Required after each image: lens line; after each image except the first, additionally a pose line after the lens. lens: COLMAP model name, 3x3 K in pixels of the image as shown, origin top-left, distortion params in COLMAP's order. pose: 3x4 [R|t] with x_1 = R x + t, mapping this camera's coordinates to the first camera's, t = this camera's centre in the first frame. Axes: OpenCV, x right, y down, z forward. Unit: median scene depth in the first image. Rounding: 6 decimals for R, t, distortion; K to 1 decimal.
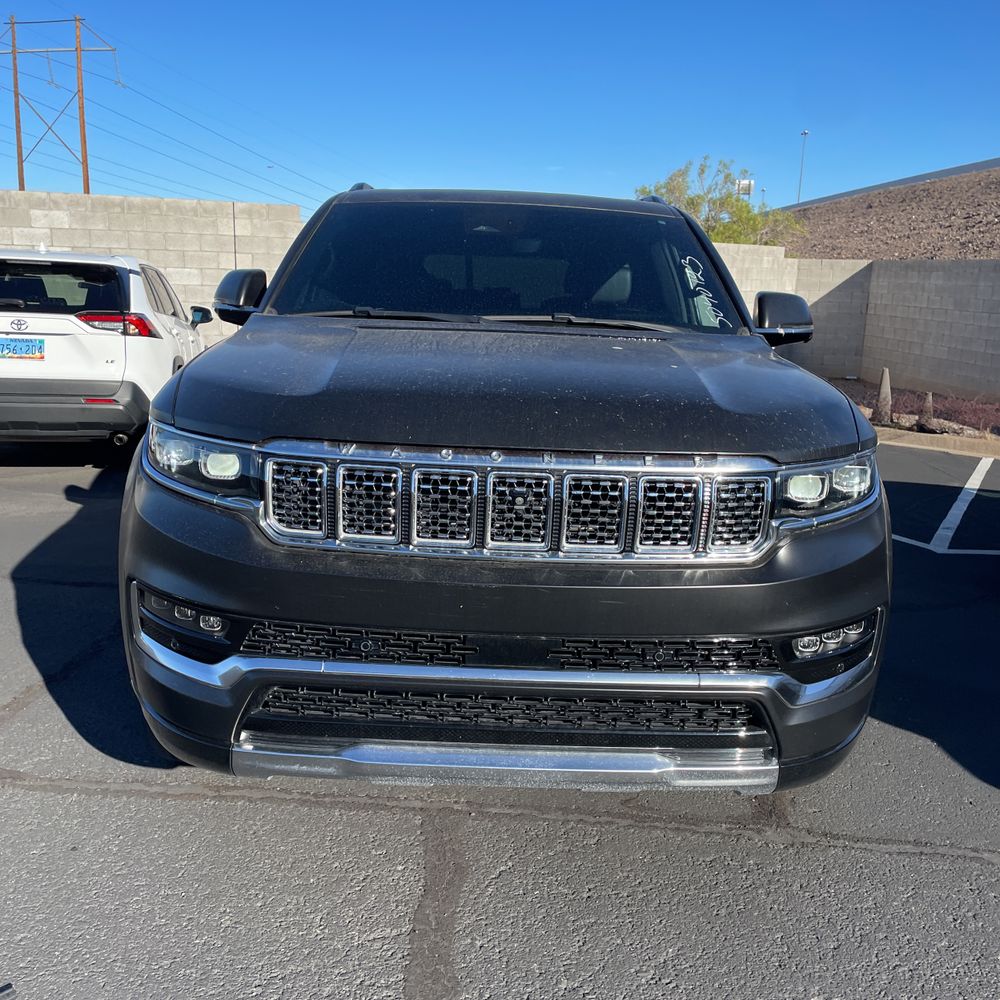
lens RADIAL K [[1004.6, 0, 505.3], [0, 1004.6, 498.3], [0, 0, 1]] dist [0.027997, 0.000000]
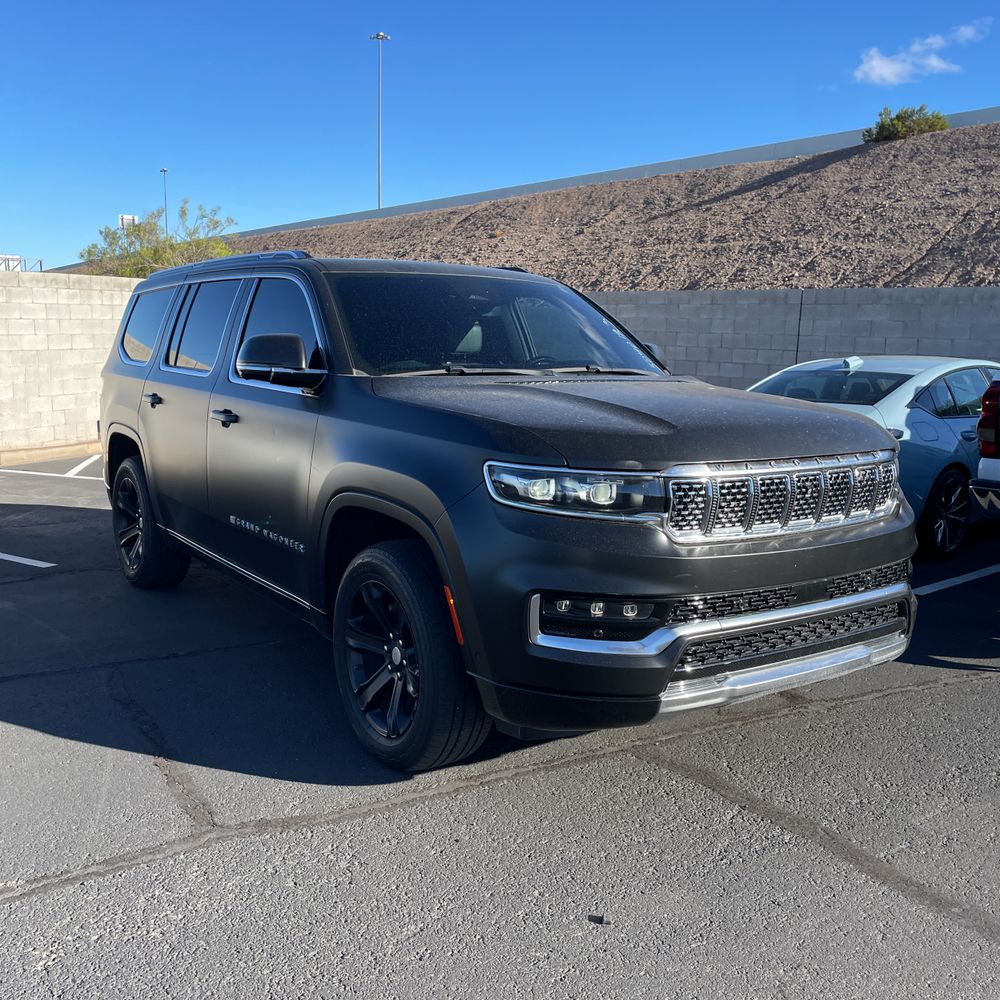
lens RADIAL K [[1004.6, 0, 495.7], [0, 1004.6, 510.7], [0, 0, 1]] dist [0.027997, 0.000000]
pose [[0.839102, -0.111872, 0.532346, -0.878644], [0.124343, 0.992160, 0.012508, -0.034453], [-0.529572, 0.055698, 0.846434, -0.024874]]
